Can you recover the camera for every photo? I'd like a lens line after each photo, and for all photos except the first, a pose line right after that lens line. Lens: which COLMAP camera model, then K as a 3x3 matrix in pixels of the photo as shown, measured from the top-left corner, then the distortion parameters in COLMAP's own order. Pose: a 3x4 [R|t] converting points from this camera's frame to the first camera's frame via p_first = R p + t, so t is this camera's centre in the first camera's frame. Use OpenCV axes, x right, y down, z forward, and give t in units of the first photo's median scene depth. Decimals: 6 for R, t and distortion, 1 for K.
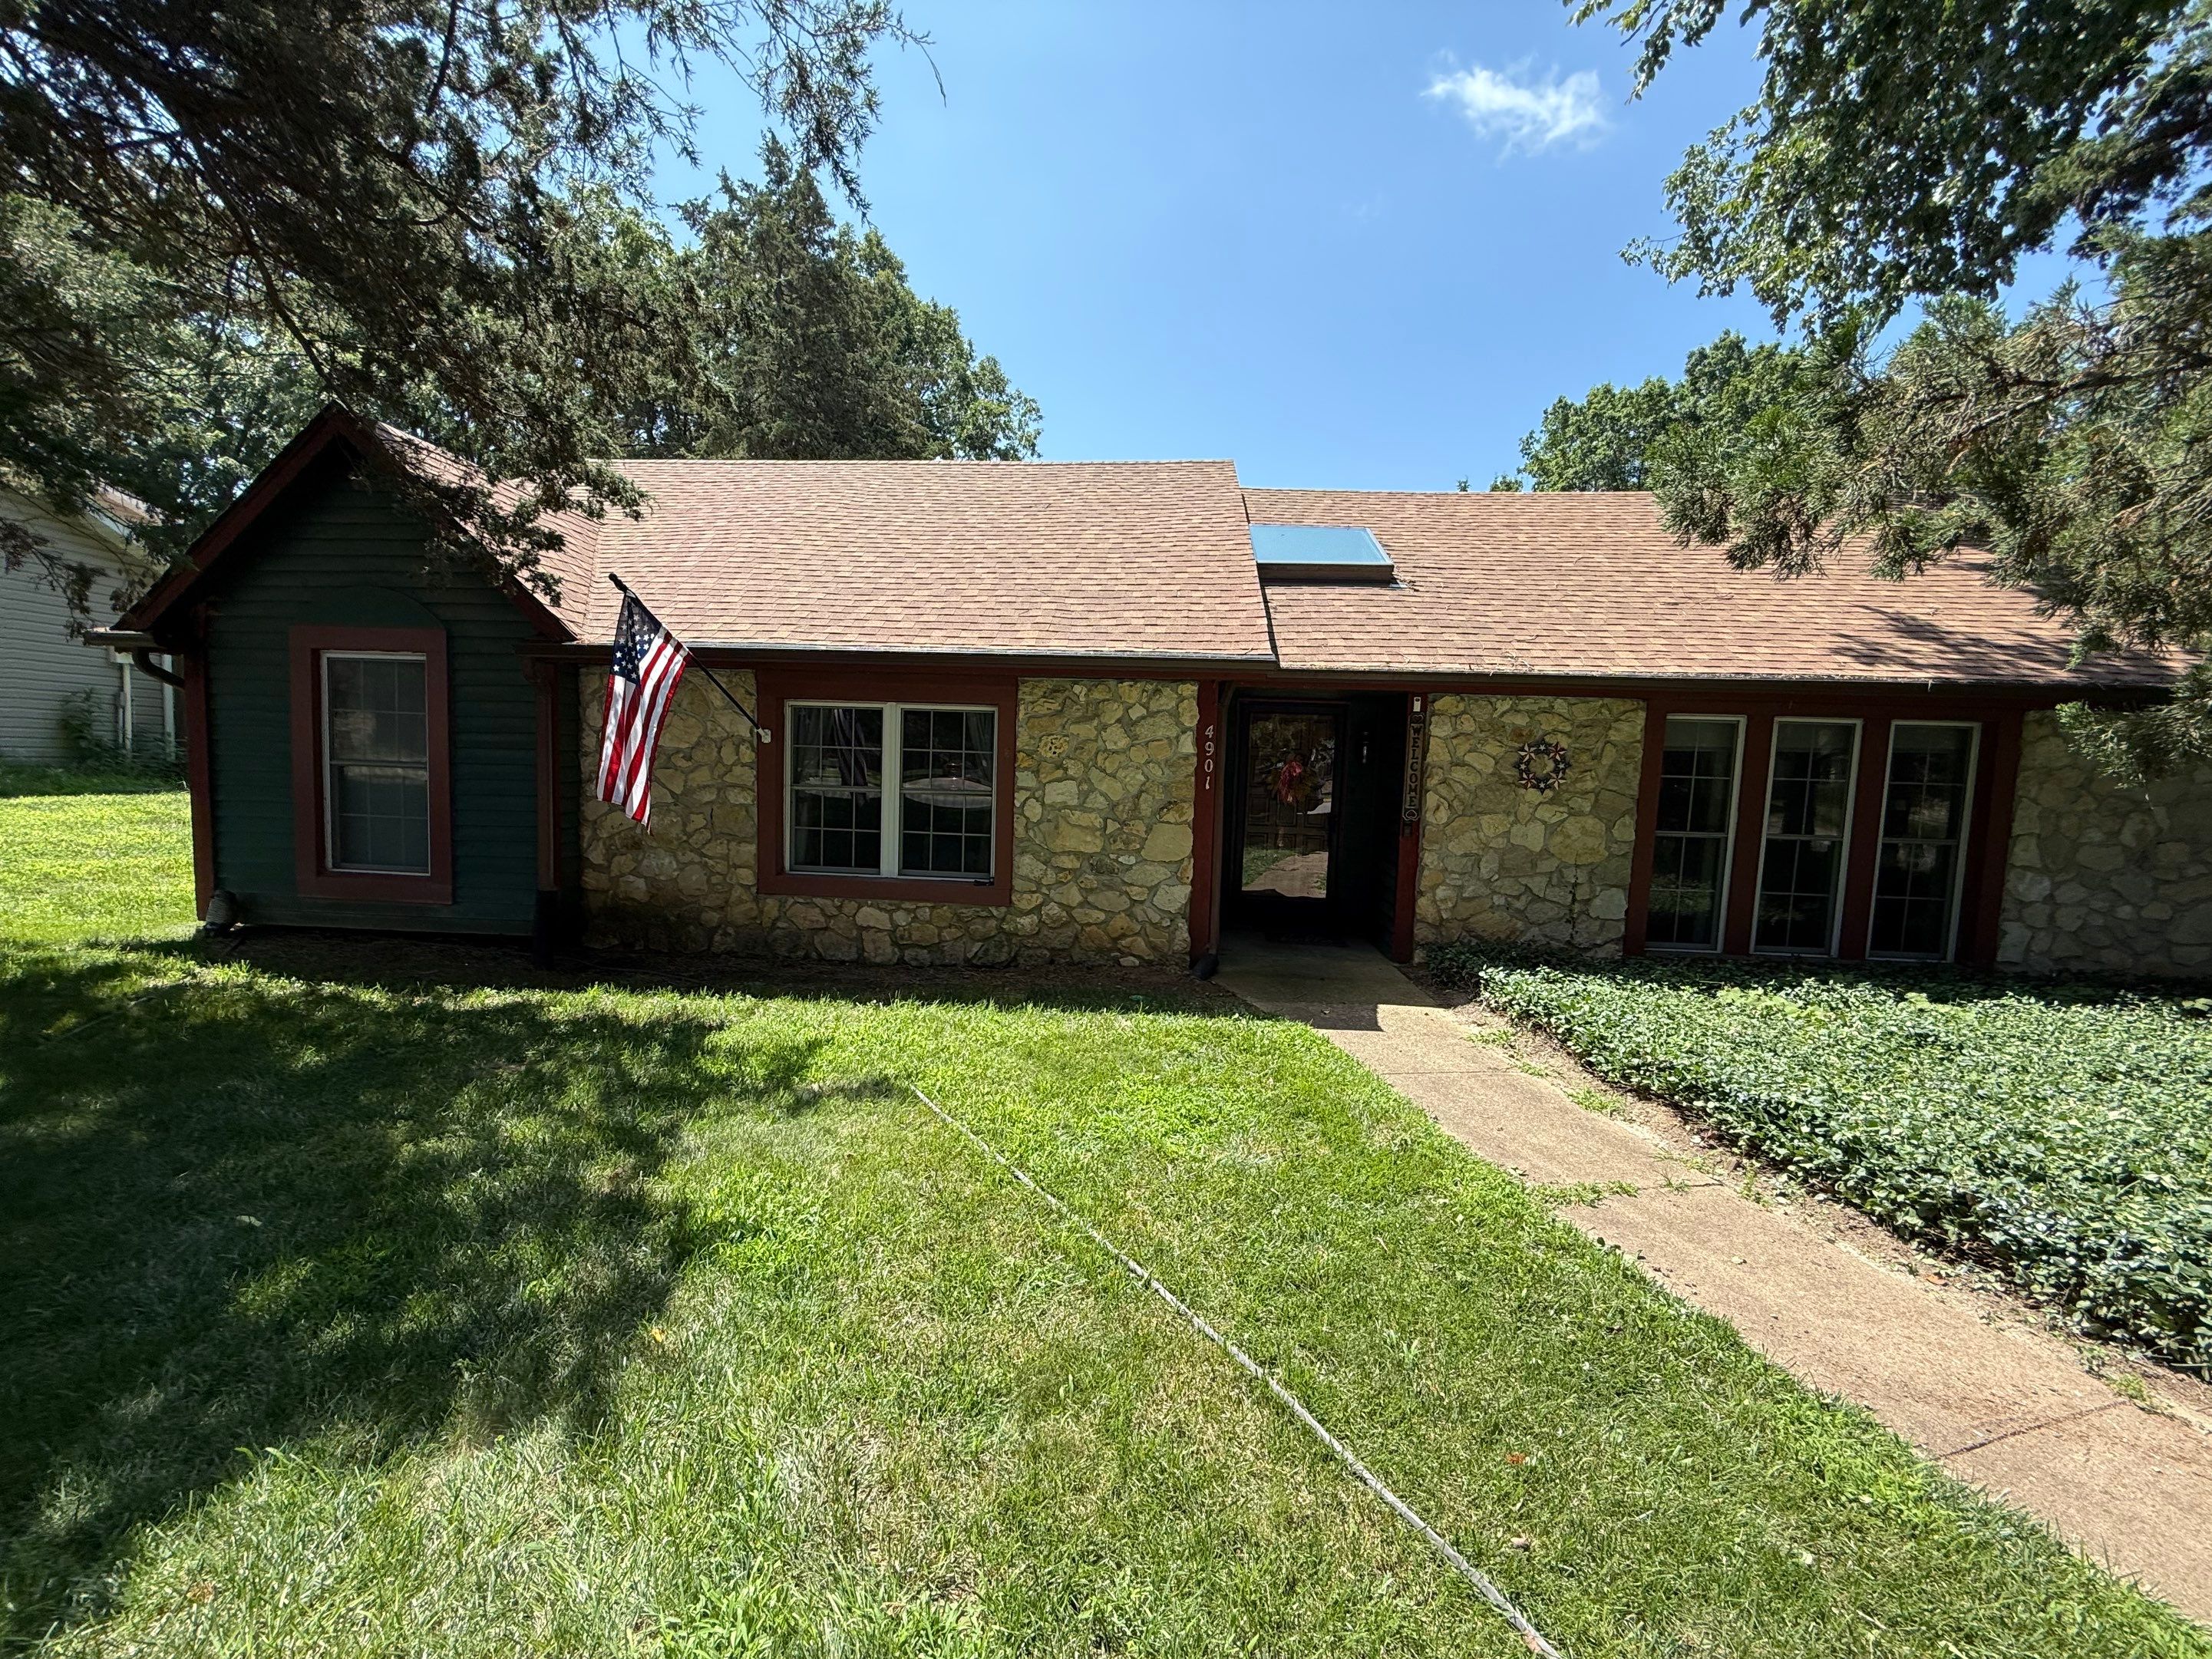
lens RADIAL K [[888.1, 0, 1100.6], [0, 888.1, 829.1], [0, 0, 1]] dist [-0.000567, -0.000418]
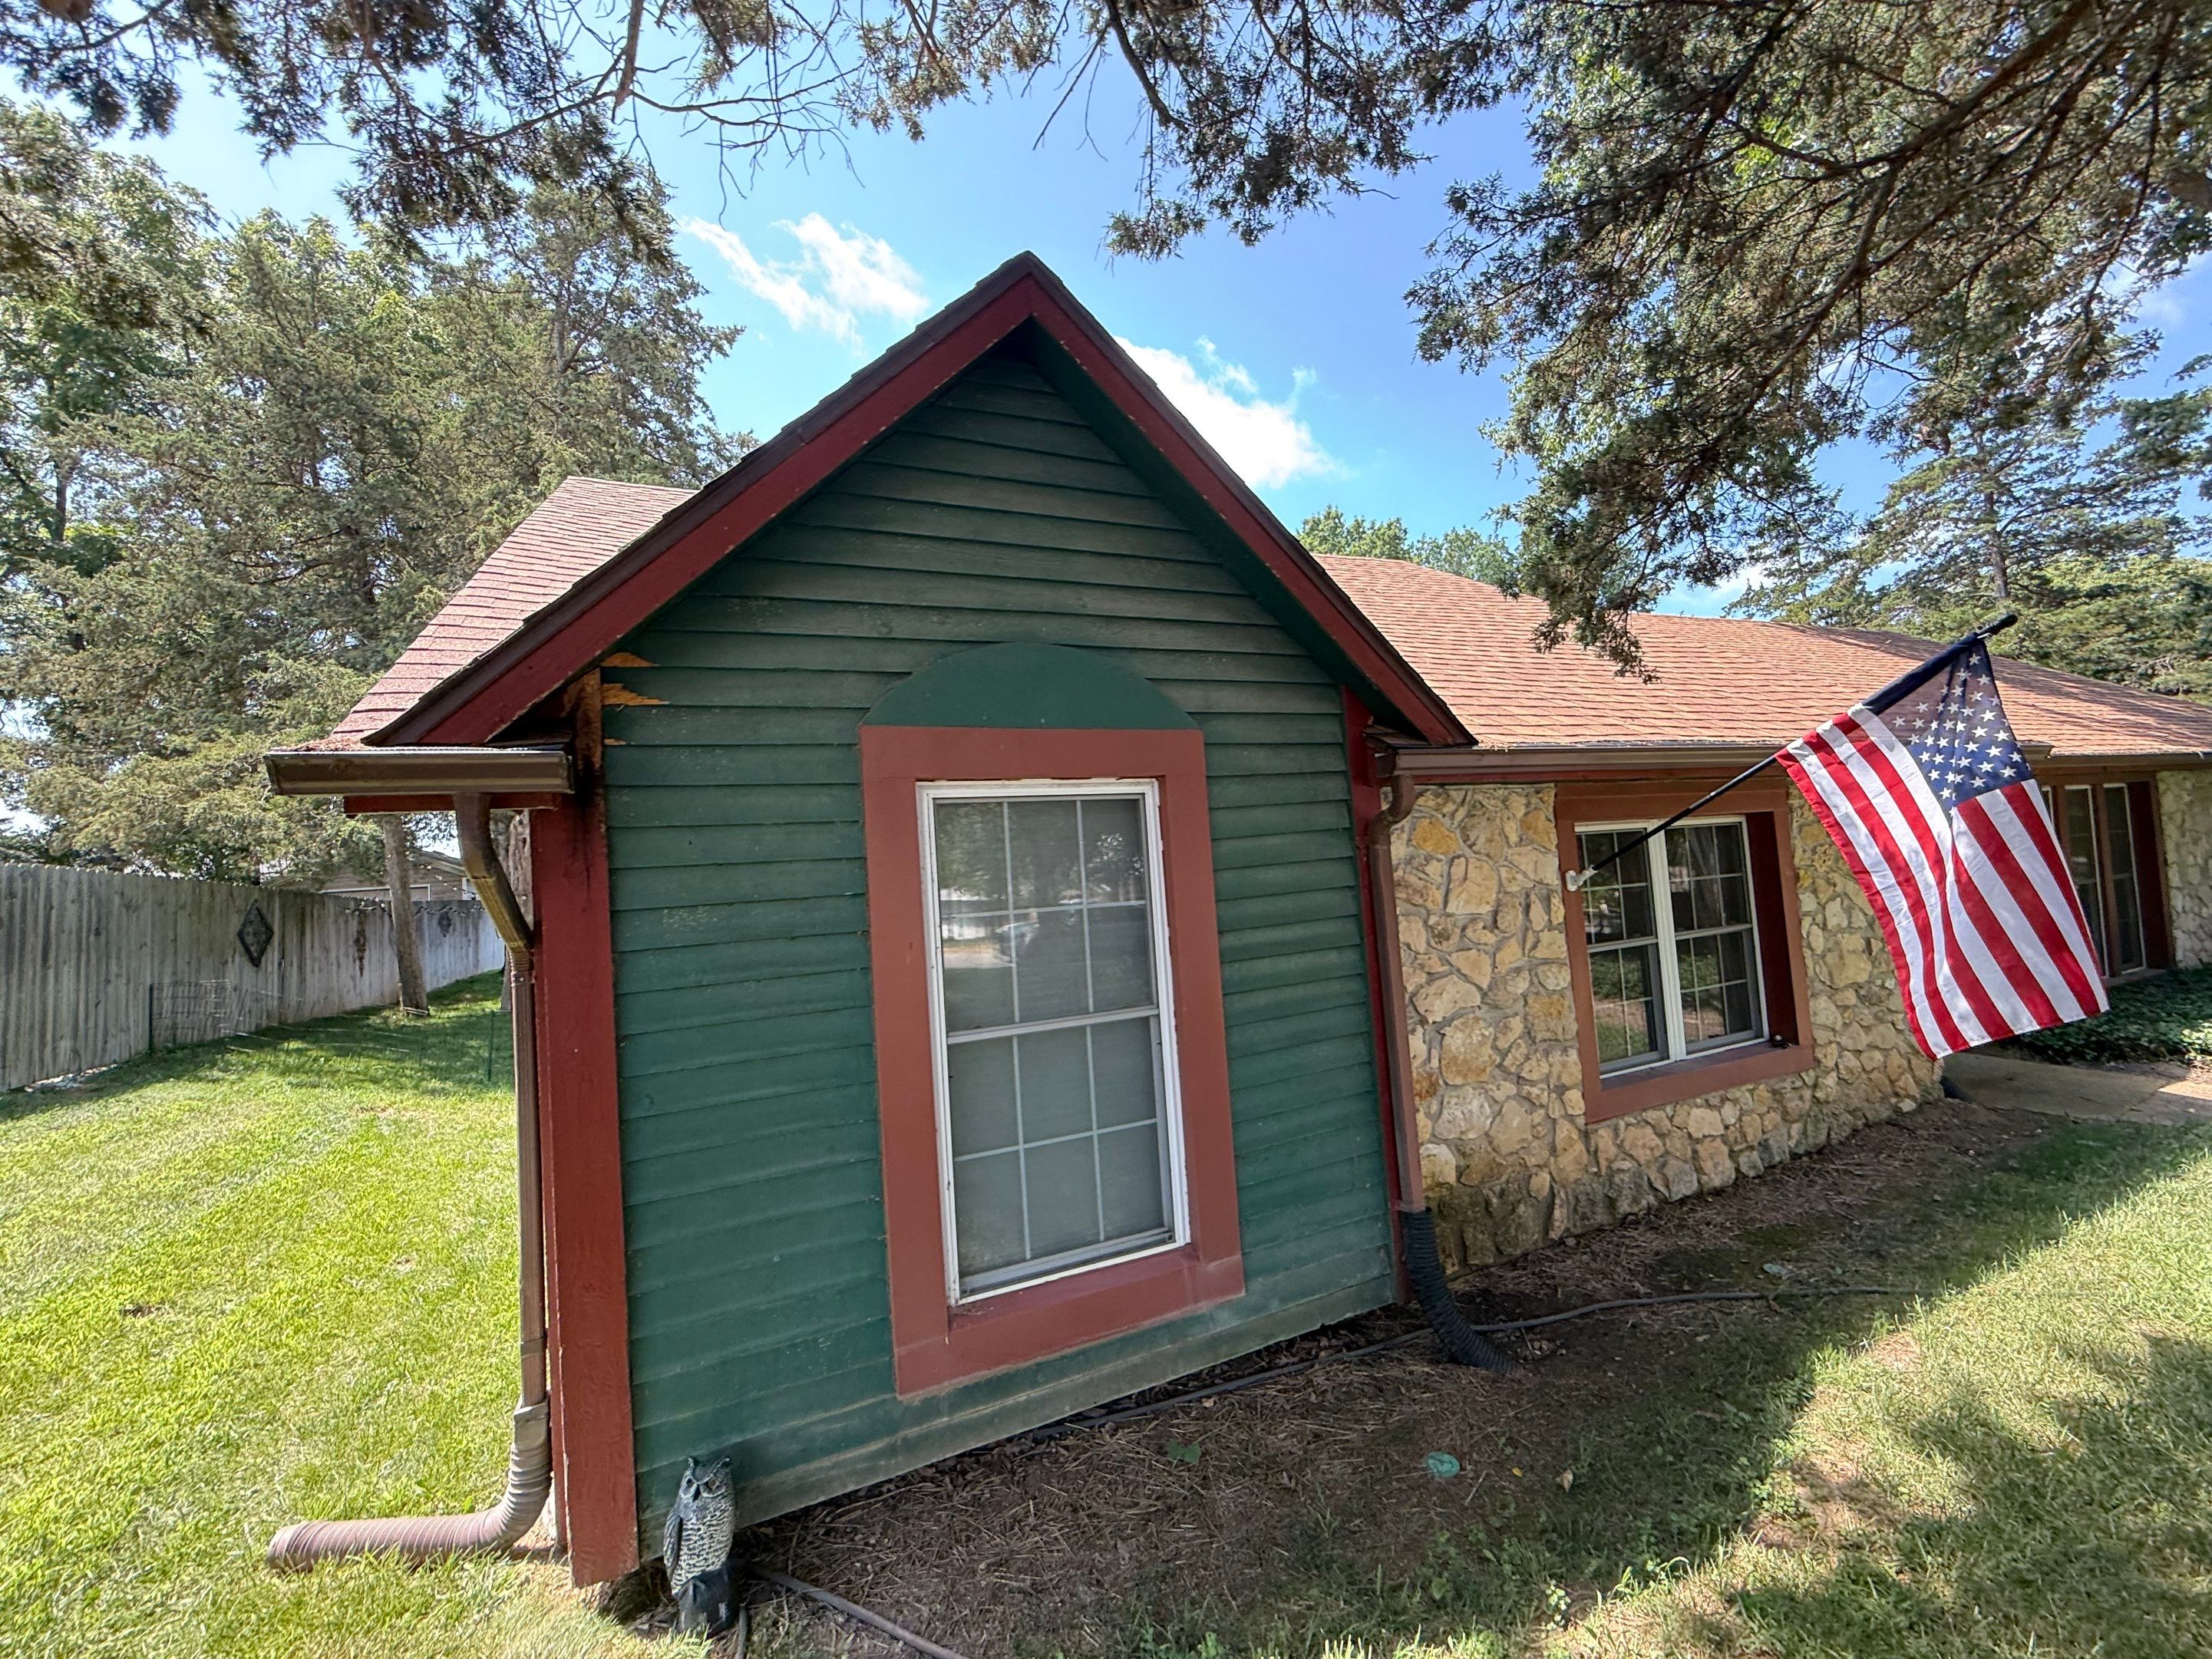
lens RADIAL K [[916.5, 0, 1101.3], [0, 916.5, 822.0], [0, 0, 1]] dist [-0.006672, -0.000725]
pose [[0.865619, -0.063895, 0.496610, -1.006970], [0.137981, 0.983861, -0.113923, -0.116841], [-0.481316, 0.167137, 0.860465, 0.564640]]
